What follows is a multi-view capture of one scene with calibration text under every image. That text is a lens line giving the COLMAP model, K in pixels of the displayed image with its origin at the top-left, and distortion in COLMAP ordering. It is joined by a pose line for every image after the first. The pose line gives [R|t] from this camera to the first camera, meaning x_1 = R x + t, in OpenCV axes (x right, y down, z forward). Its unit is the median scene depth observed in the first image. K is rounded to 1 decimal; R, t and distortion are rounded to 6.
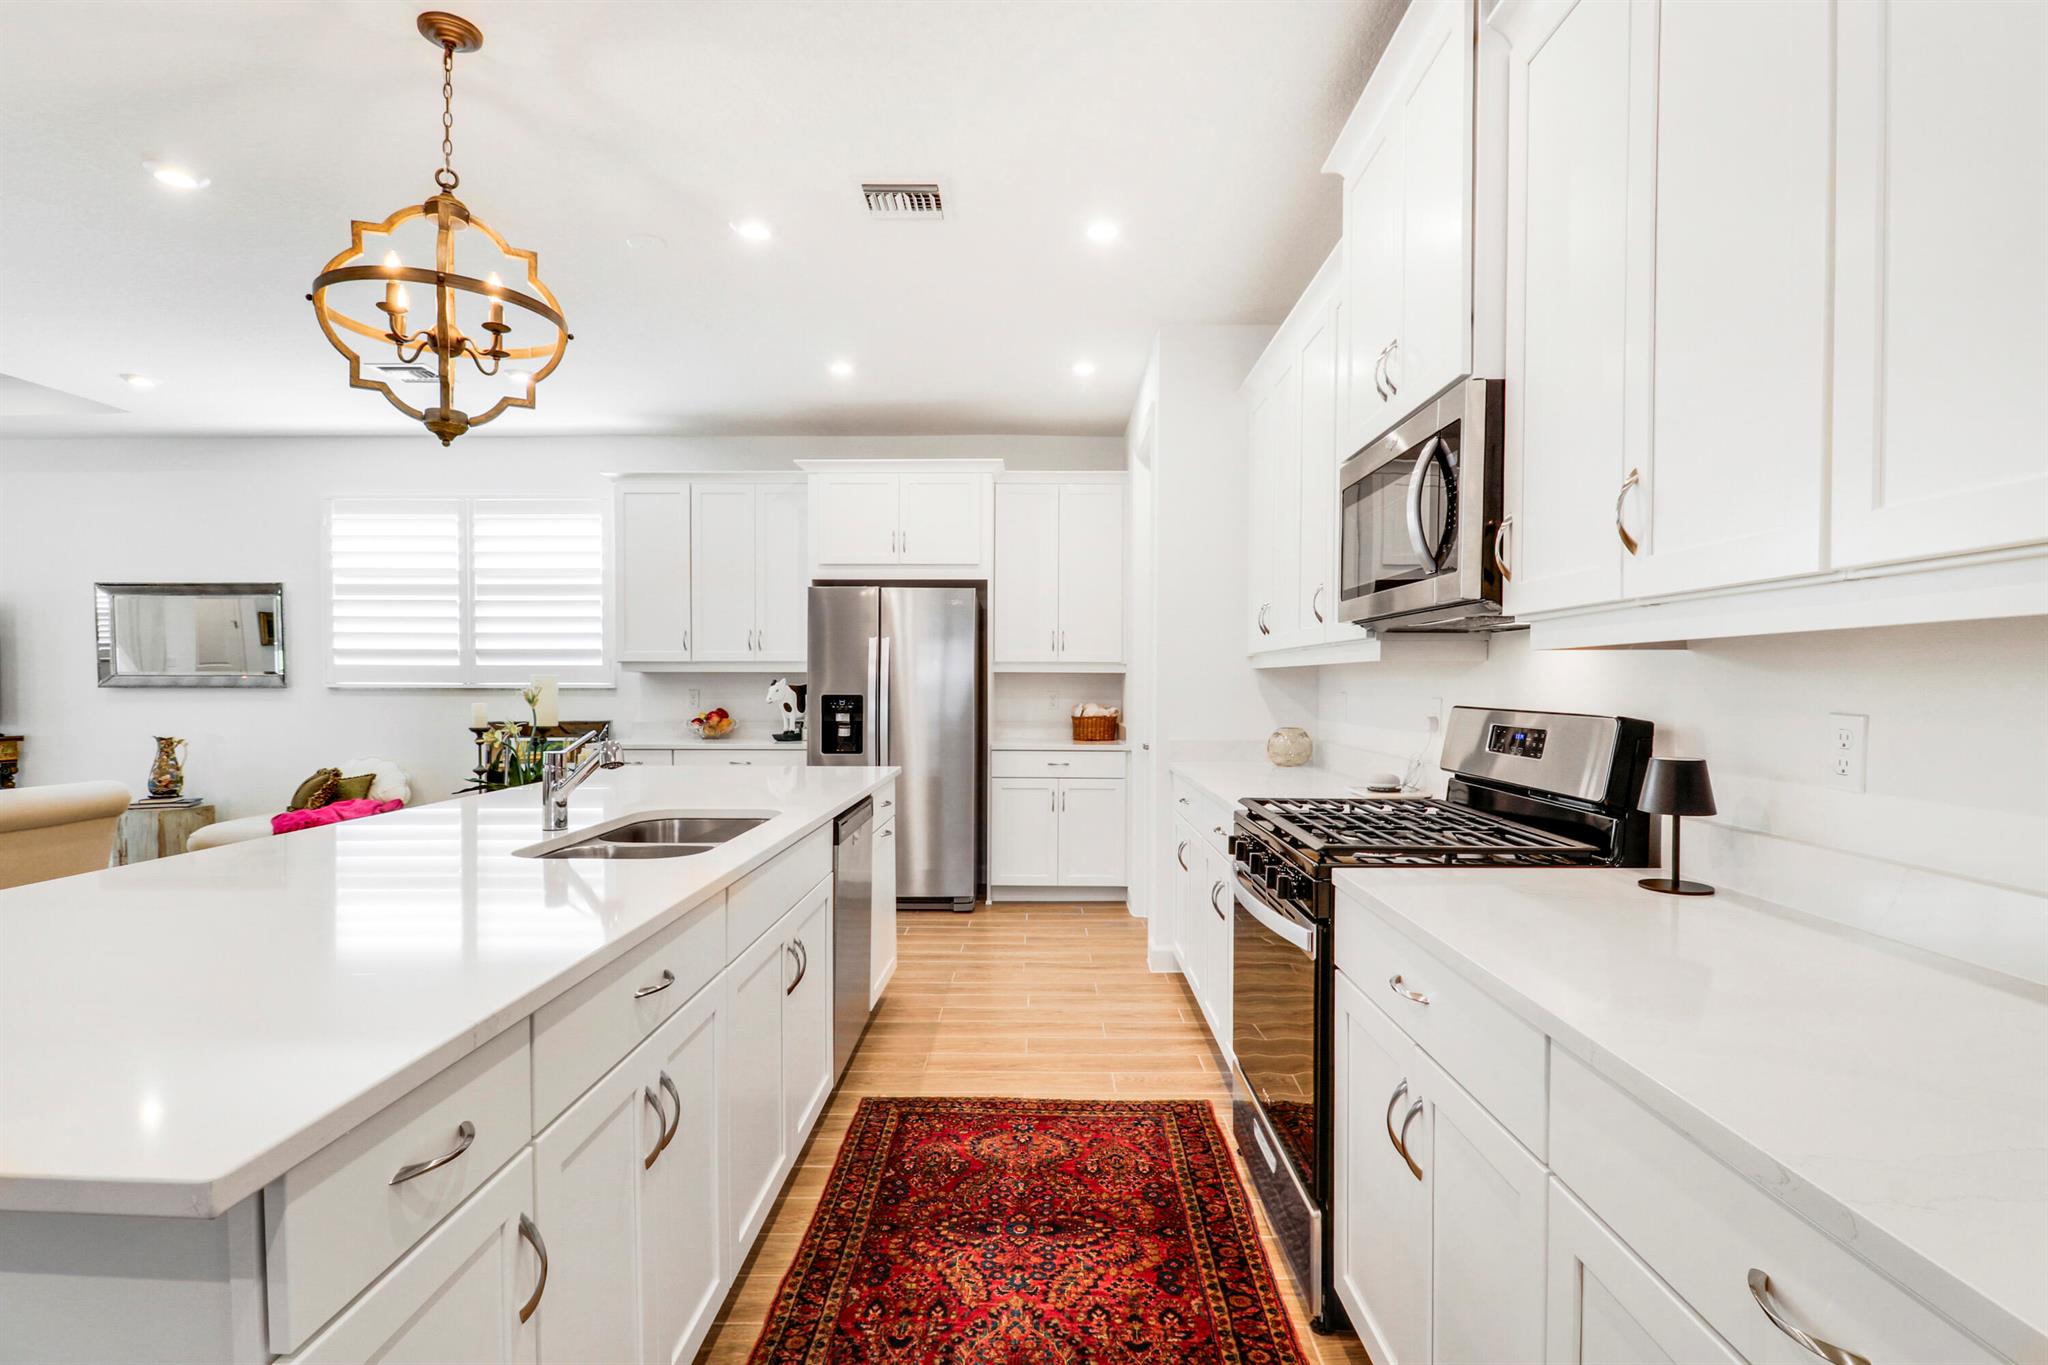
lens RADIAL K [[970.3, 0, 1039.8], [0, 970.3, 700.1], [0, 0, 1]] dist [-0.005956, -0.008904]
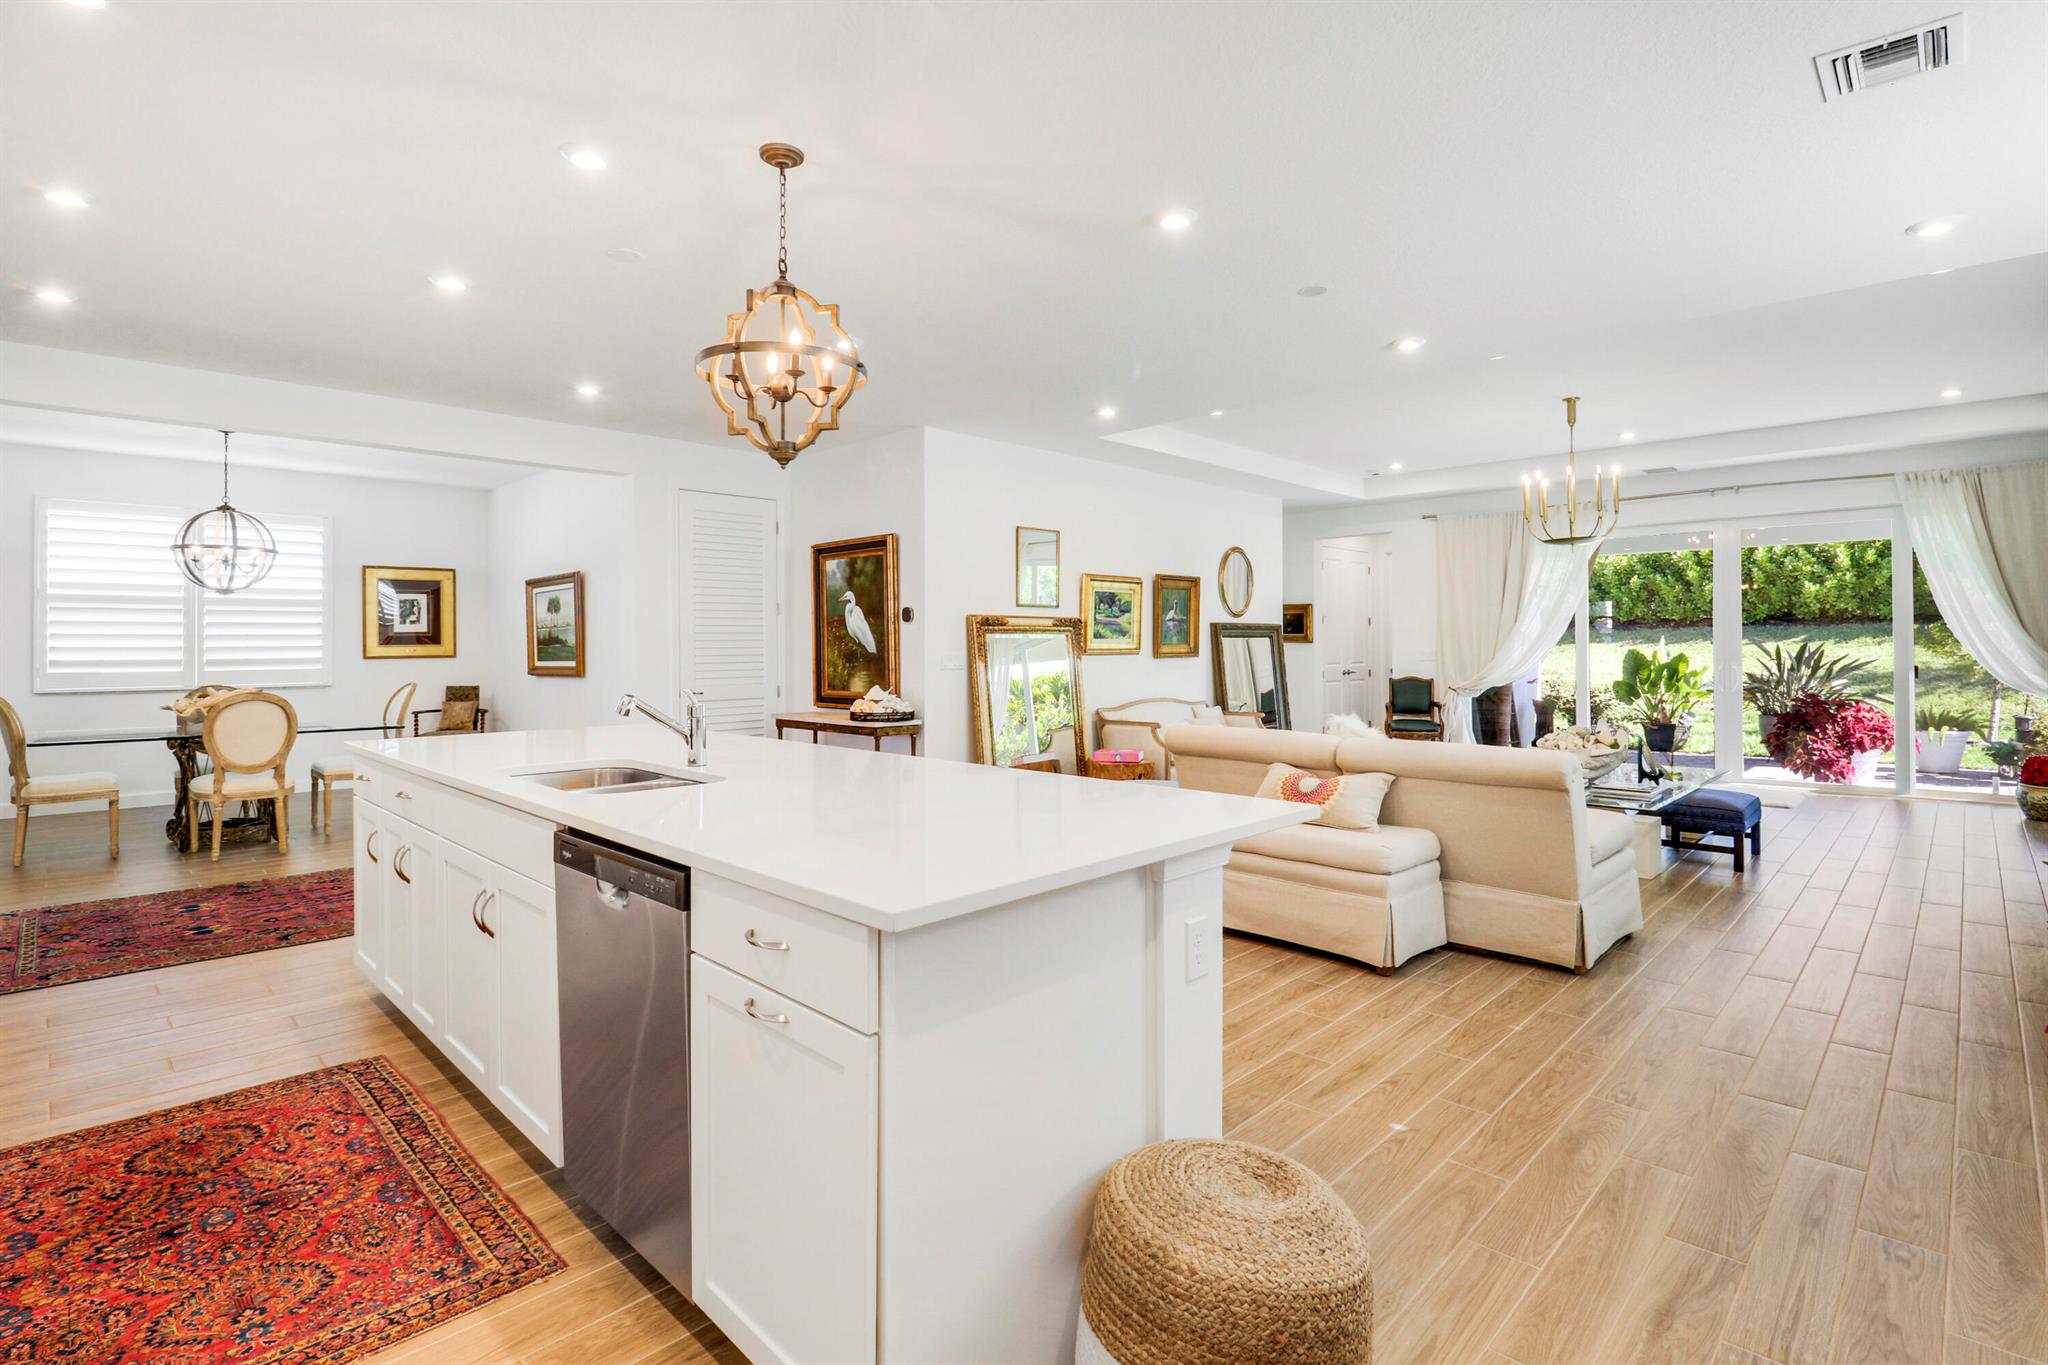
lens RADIAL K [[970.3, 0, 1058.7], [0, 970.3, 633.1], [0, 0, 1]] dist [-0.005956, -0.008904]
pose [[-0.688337, -0.008922, -0.725336, 0.064423], [-0.009066, 0.999952, -0.003696, -0.024291], [0.725334, 0.004032, -0.688385, 1.570693]]
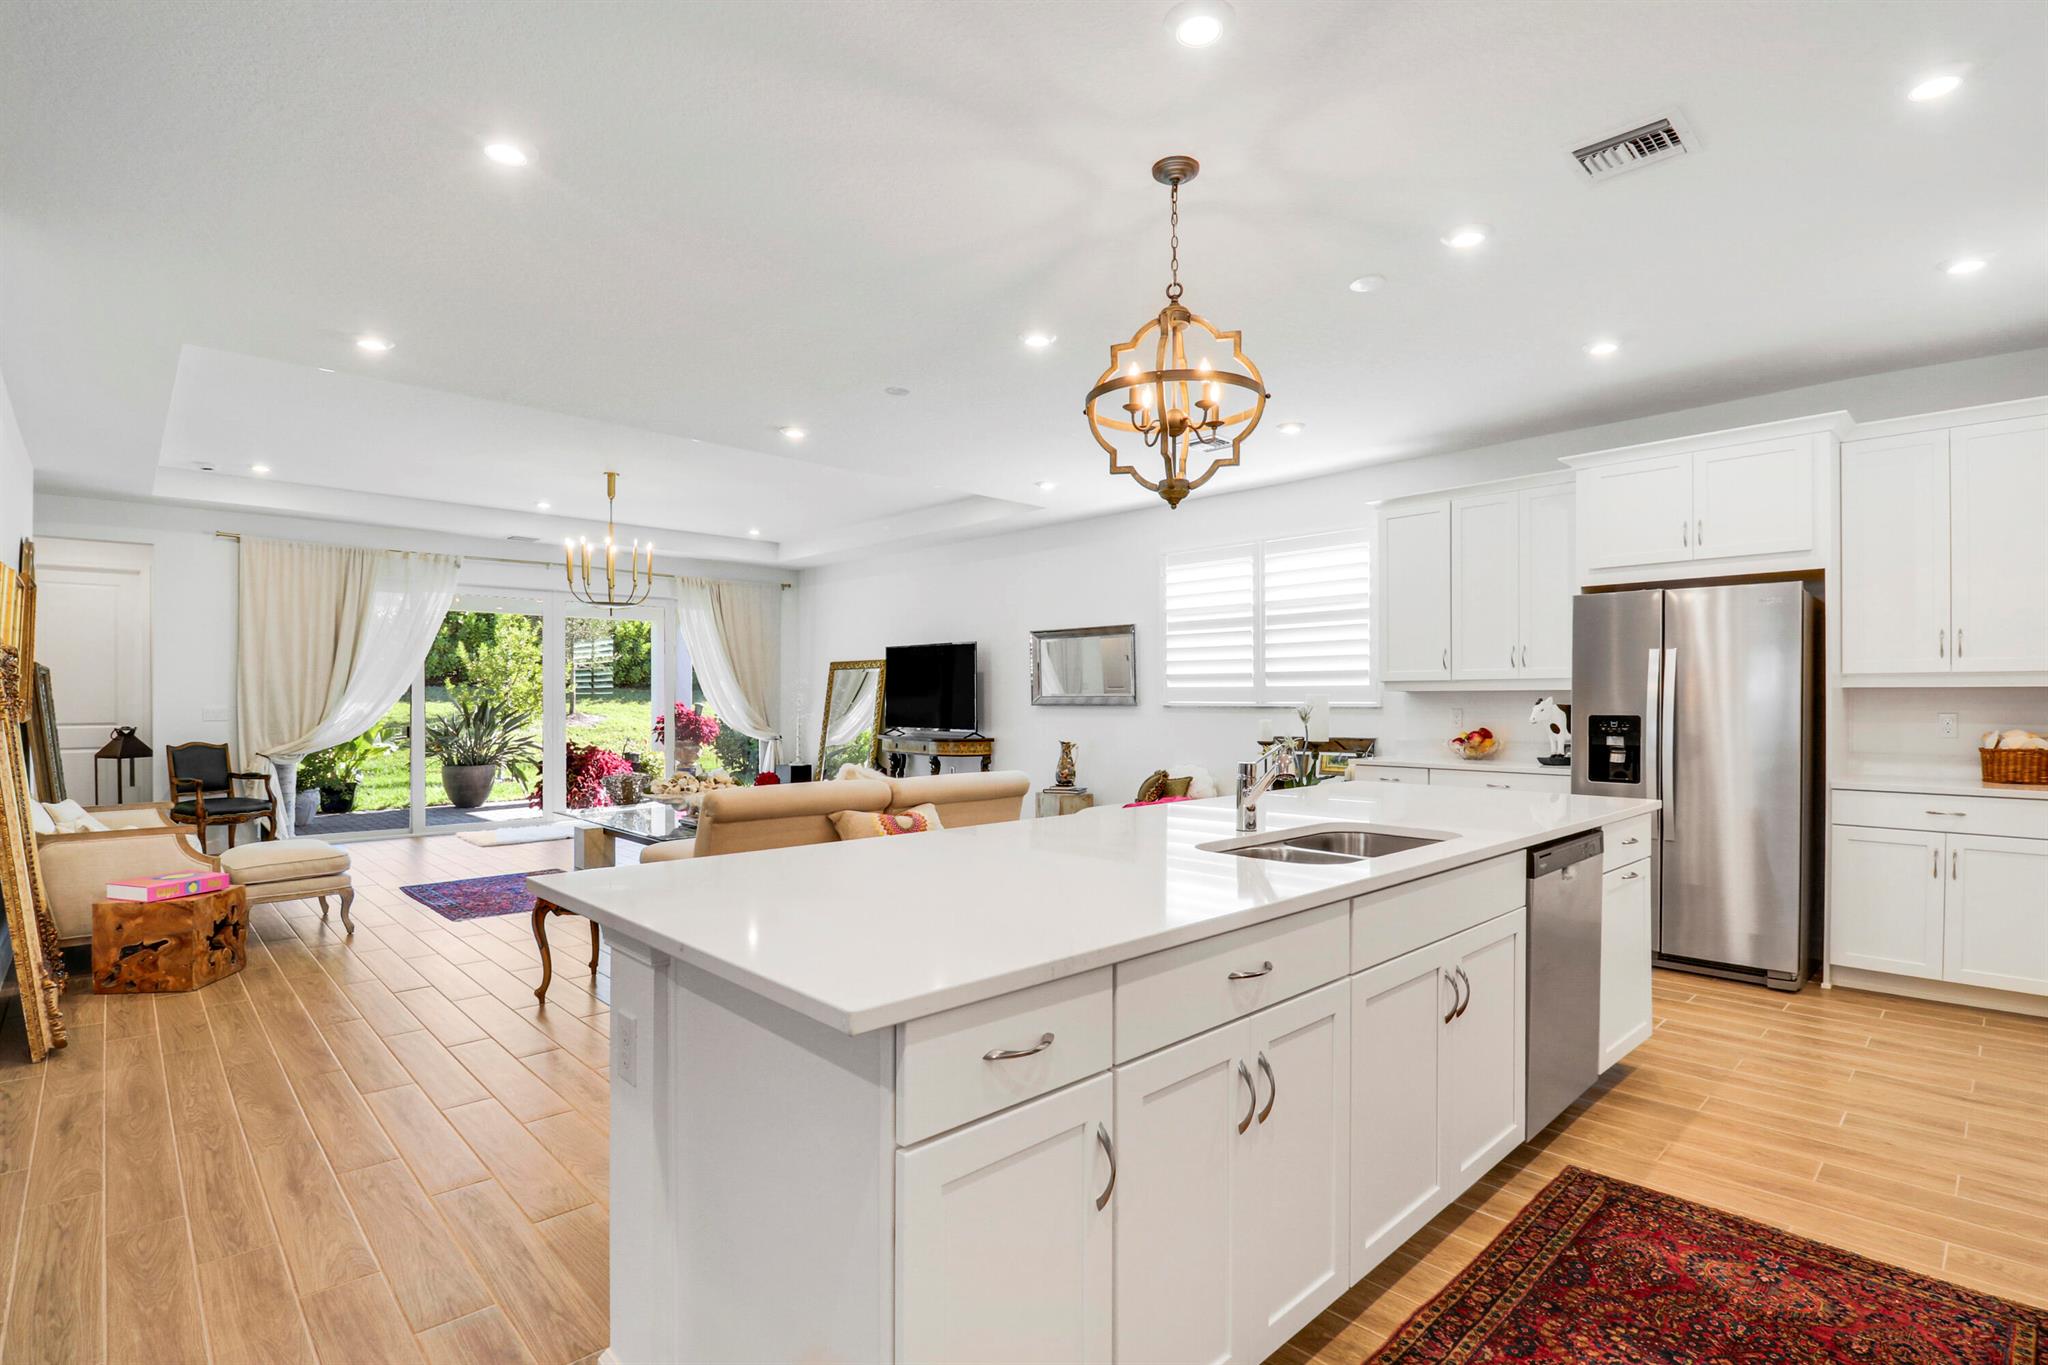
lens RADIAL K [[970.3, 0, 1035.9], [0, 970.3, 705.5], [0, 0, 1]] dist [-0.005956, -0.008904]
pose [[0.693613, 0.002282, -0.720345, 0.108720], [-0.012344, 0.999886, -0.008718, -0.000355], [0.720242, 0.014939, 0.693562, 0.017770]]
